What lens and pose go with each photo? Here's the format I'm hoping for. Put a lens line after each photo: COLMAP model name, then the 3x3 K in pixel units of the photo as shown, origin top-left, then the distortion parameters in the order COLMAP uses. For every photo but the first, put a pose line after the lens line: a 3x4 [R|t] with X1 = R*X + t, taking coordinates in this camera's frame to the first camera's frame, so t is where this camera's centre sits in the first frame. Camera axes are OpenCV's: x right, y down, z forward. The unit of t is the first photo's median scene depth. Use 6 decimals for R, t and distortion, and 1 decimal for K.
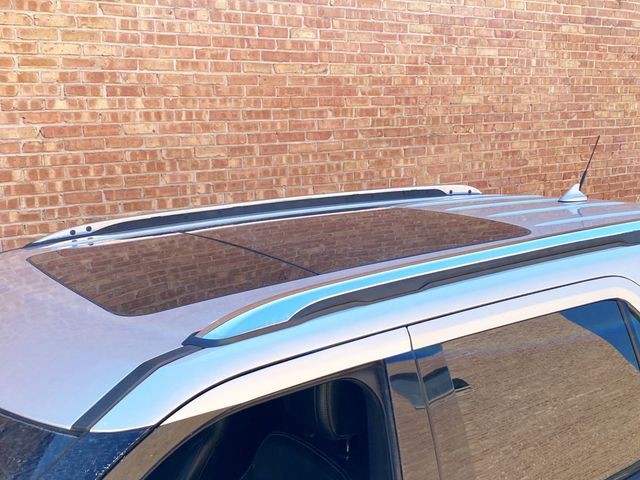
lens RADIAL K [[736.2, 0, 331.4], [0, 736.2, 238.1], [0, 0, 1]] dist [0.112021, -0.330594]
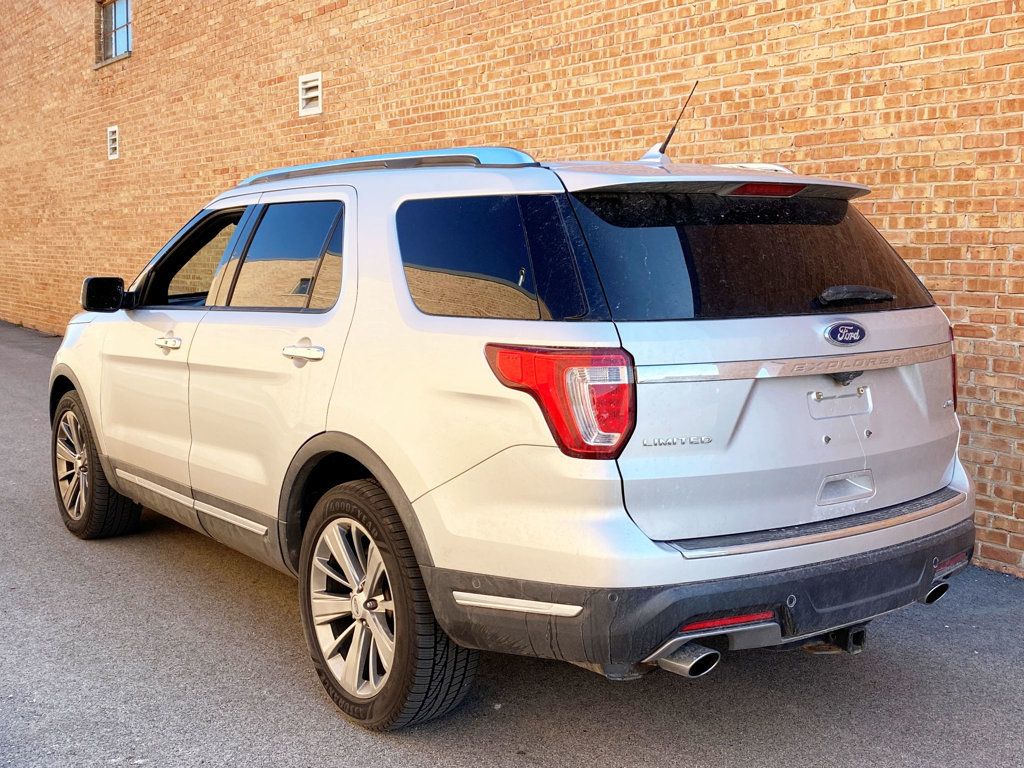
lens RADIAL K [[1177.9, 0, 530.2], [0, 1177.9, 381.0], [0, 0, 1]] dist [0.112021, -0.330594]
pose [[0.024063, 0.133166, -0.990802, 1.086392], [-0.172170, 0.976832, 0.127108, 0.027525], [0.984773, 0.167528, 0.046433, 0.555026]]
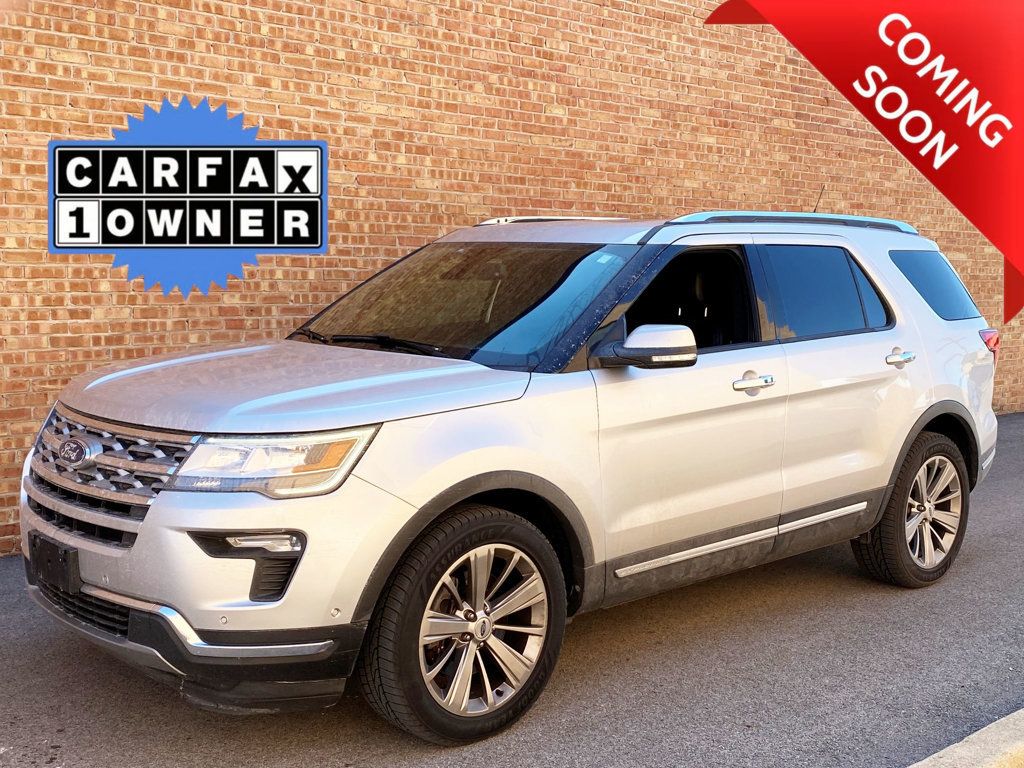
lens RADIAL K [[1177.9, 0, 530.2], [0, 1177.9, 381.0], [0, 0, 1]] dist [0.112021, -0.330594]
pose [[0.989794, 0.021568, 0.140865, -0.331960], [-0.011864, 0.997521, -0.069368, 0.259804], [-0.142012, 0.066988, 0.987596, -0.735874]]
